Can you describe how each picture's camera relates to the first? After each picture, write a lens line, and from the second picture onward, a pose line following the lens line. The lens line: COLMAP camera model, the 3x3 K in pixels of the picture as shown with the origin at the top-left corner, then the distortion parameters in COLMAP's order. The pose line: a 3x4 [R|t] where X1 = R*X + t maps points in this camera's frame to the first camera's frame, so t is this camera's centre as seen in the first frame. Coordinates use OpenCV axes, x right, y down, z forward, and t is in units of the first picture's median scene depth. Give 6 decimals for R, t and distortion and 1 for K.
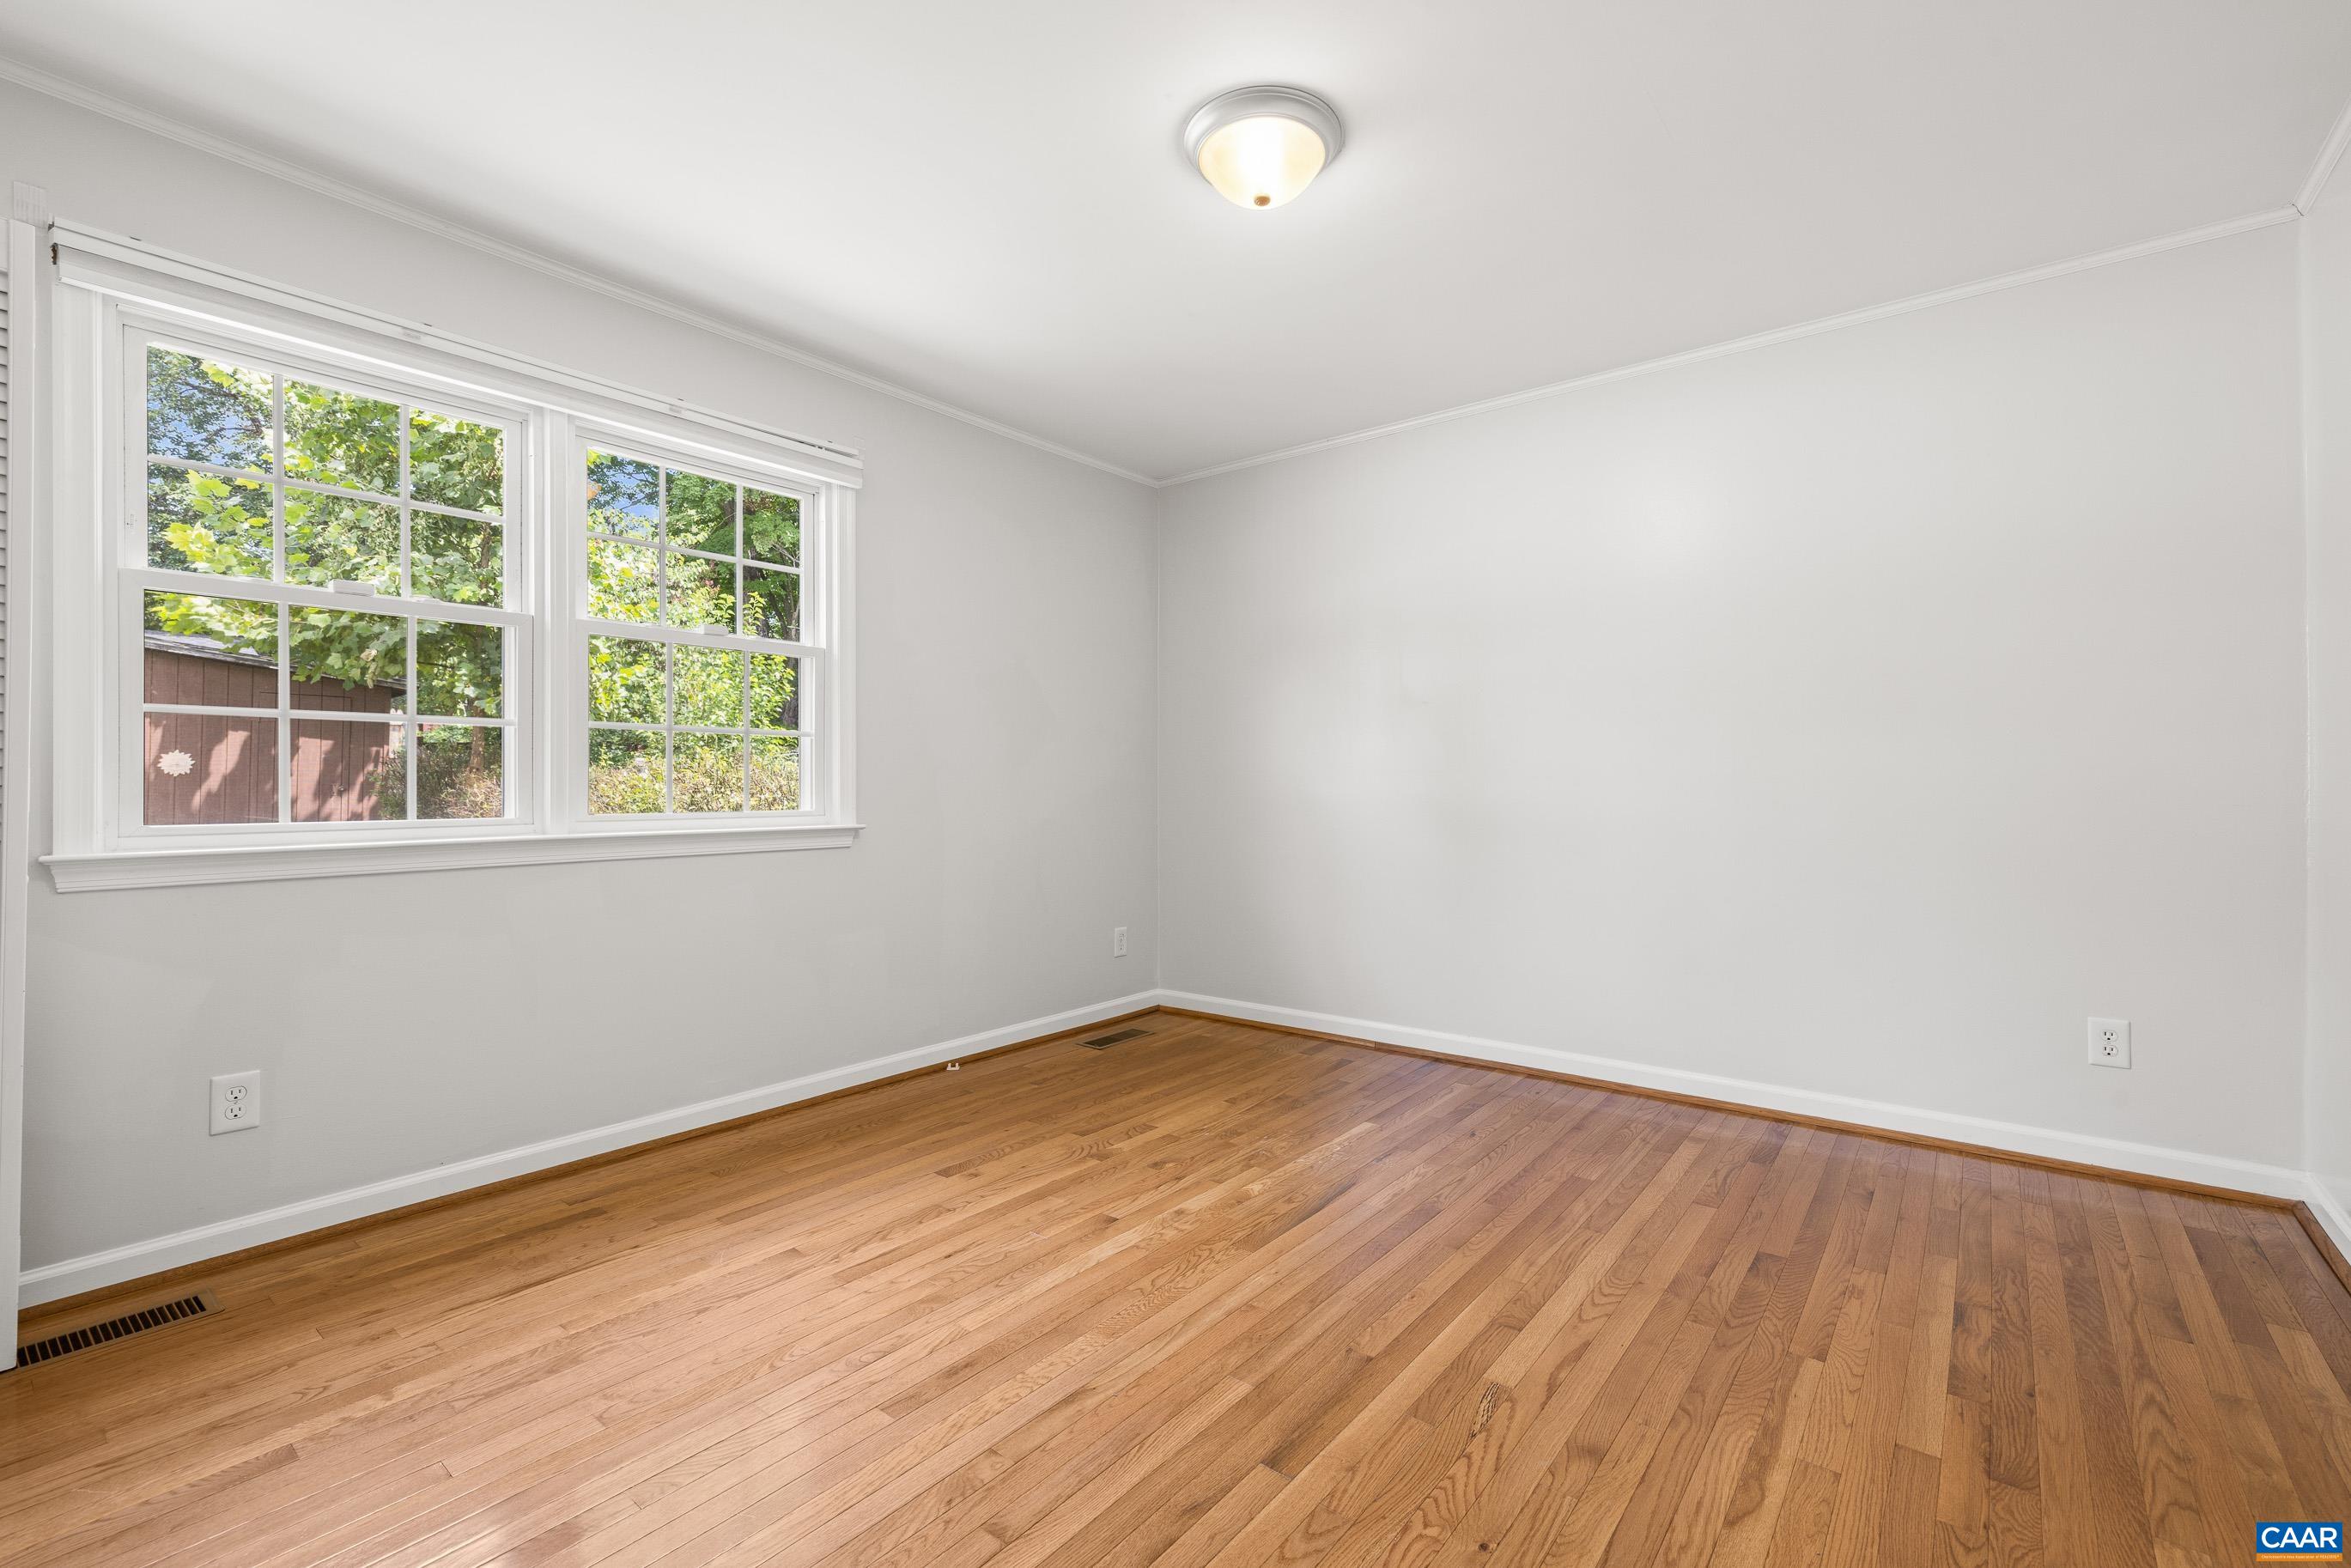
lens RADIAL K [[1000.7, 0, 1173.8], [0, 1000.7, 782.7], [0, 0, 1]] dist [-0.000316, 0.000337]
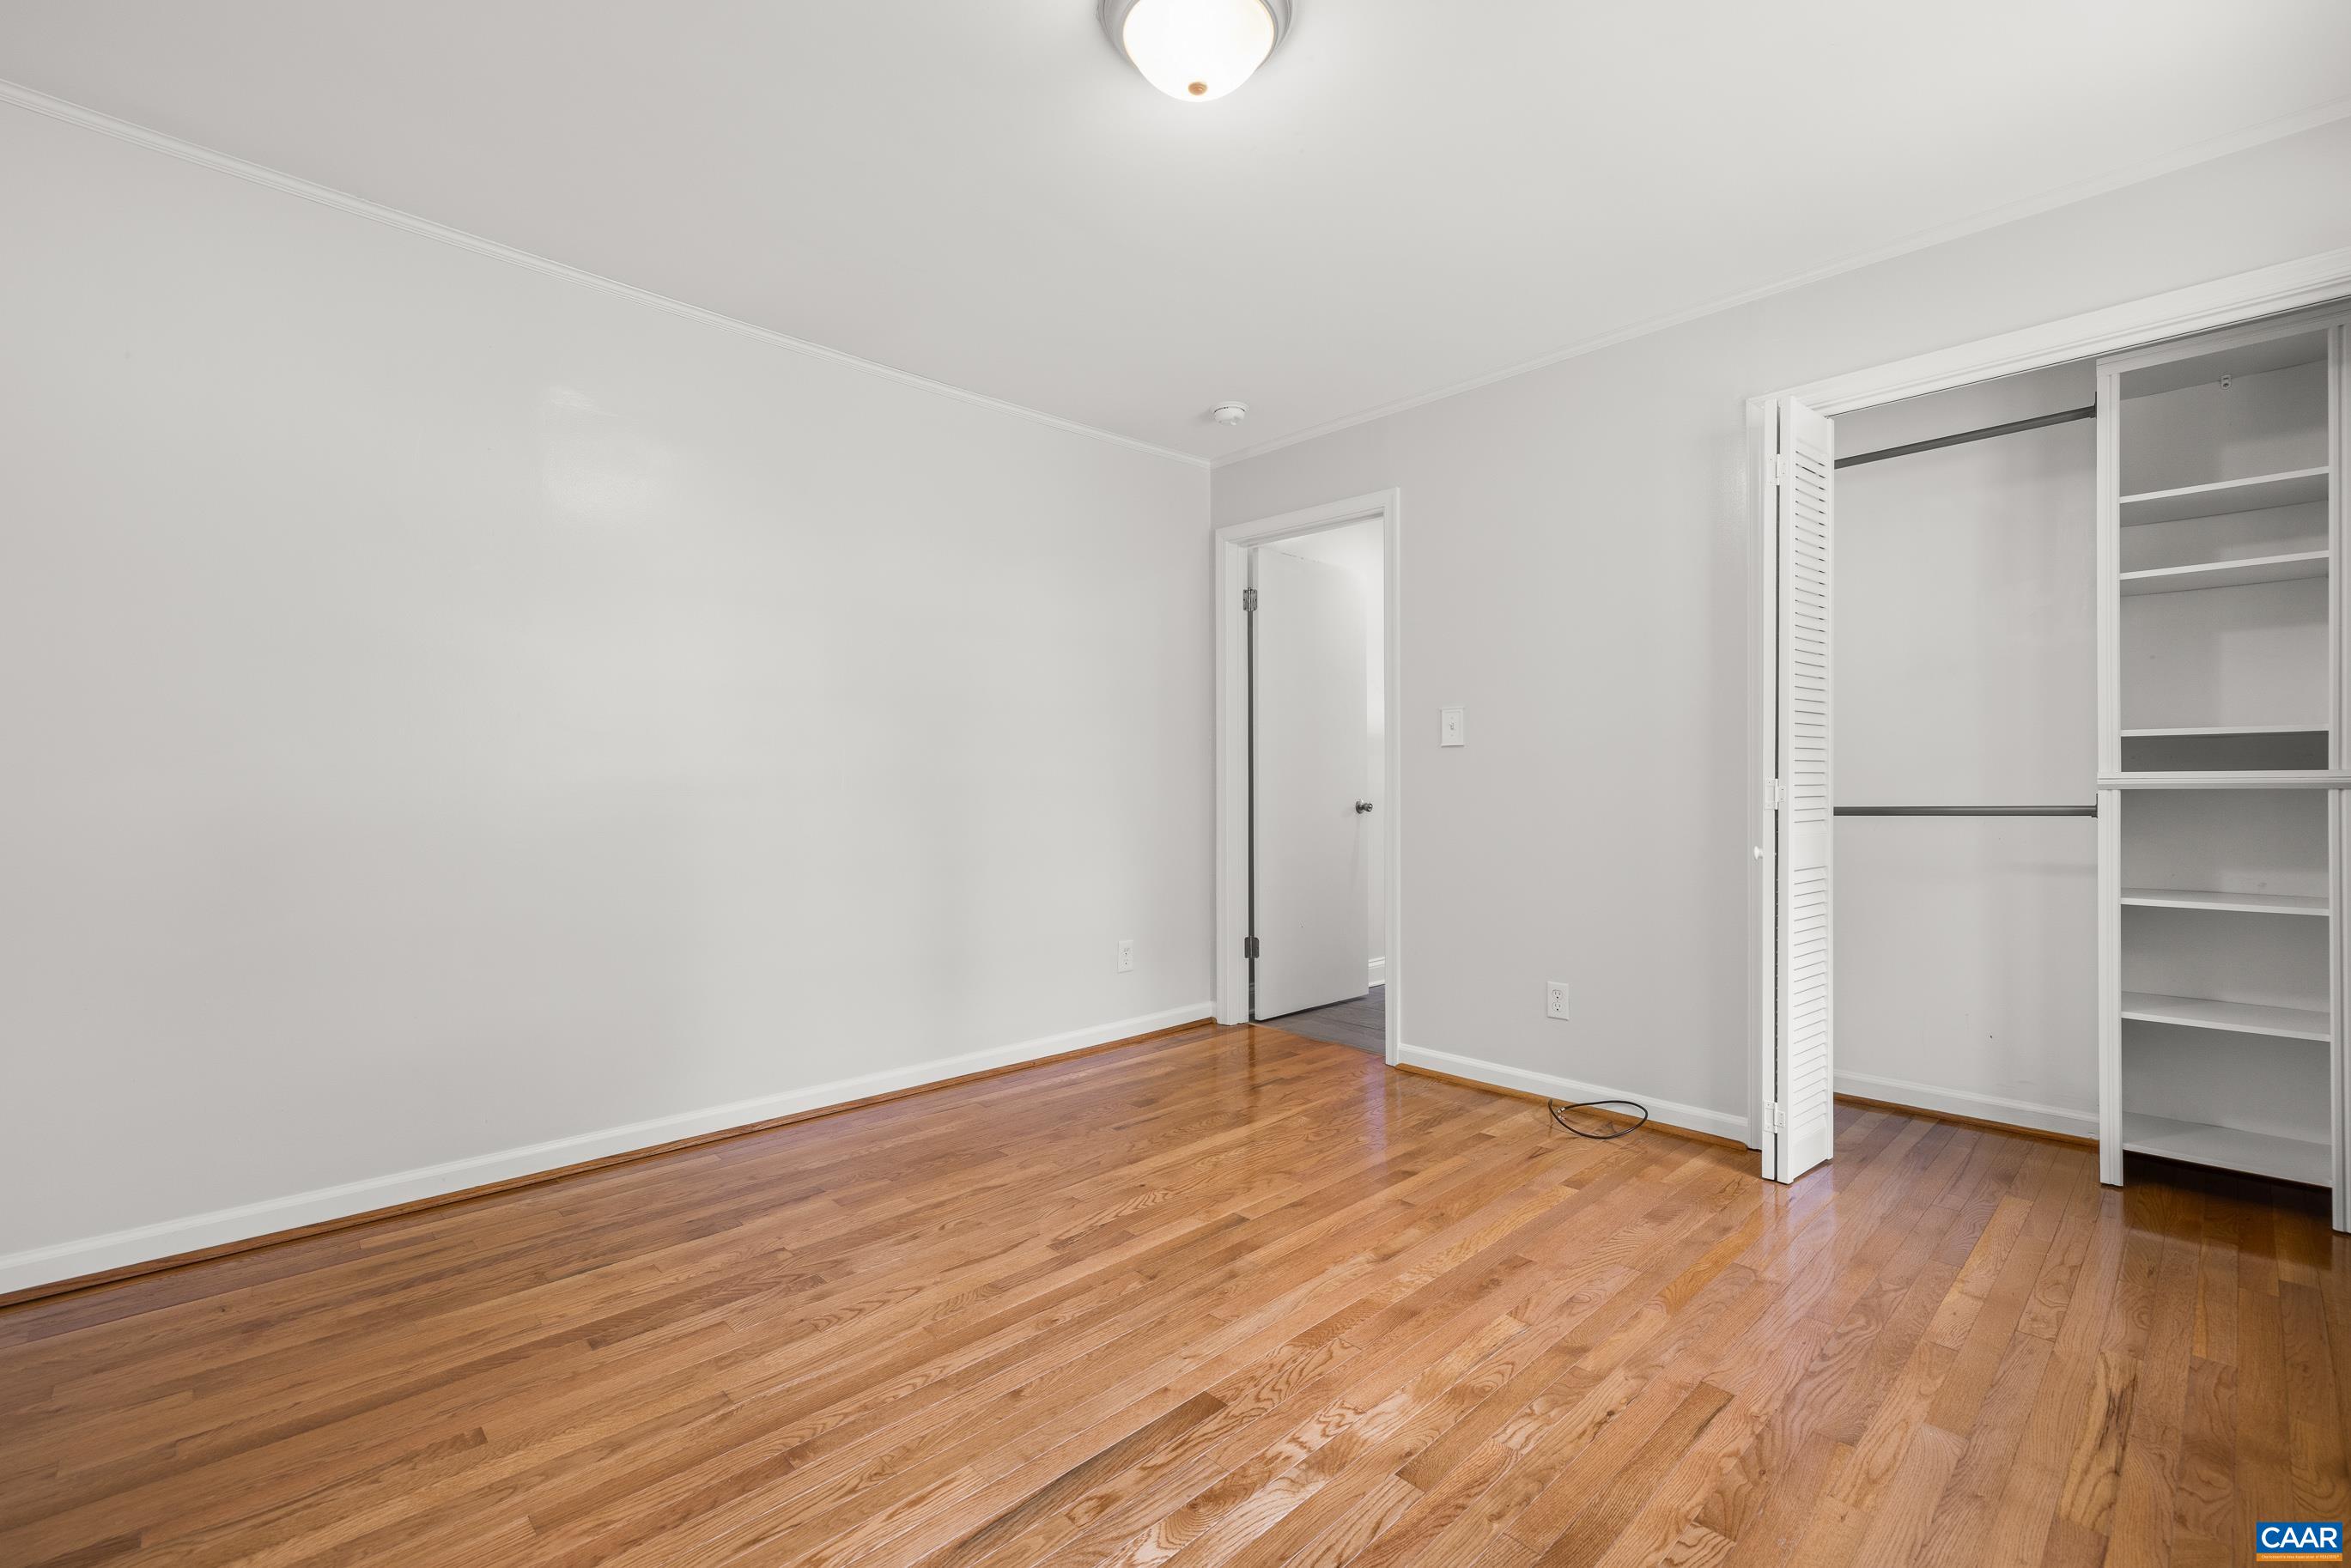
lens RADIAL K [[1000.7, 0, 1177.5], [0, 1000.7, 784.0], [0, 0, 1]] dist [-0.000316, 0.000337]
pose [[-0.991399, 0.003971, 0.130810, -0.005470], [0.004266, 0.999989, 0.001978, -0.001194], [-0.130801, 0.002519, -0.991405, 2.078405]]
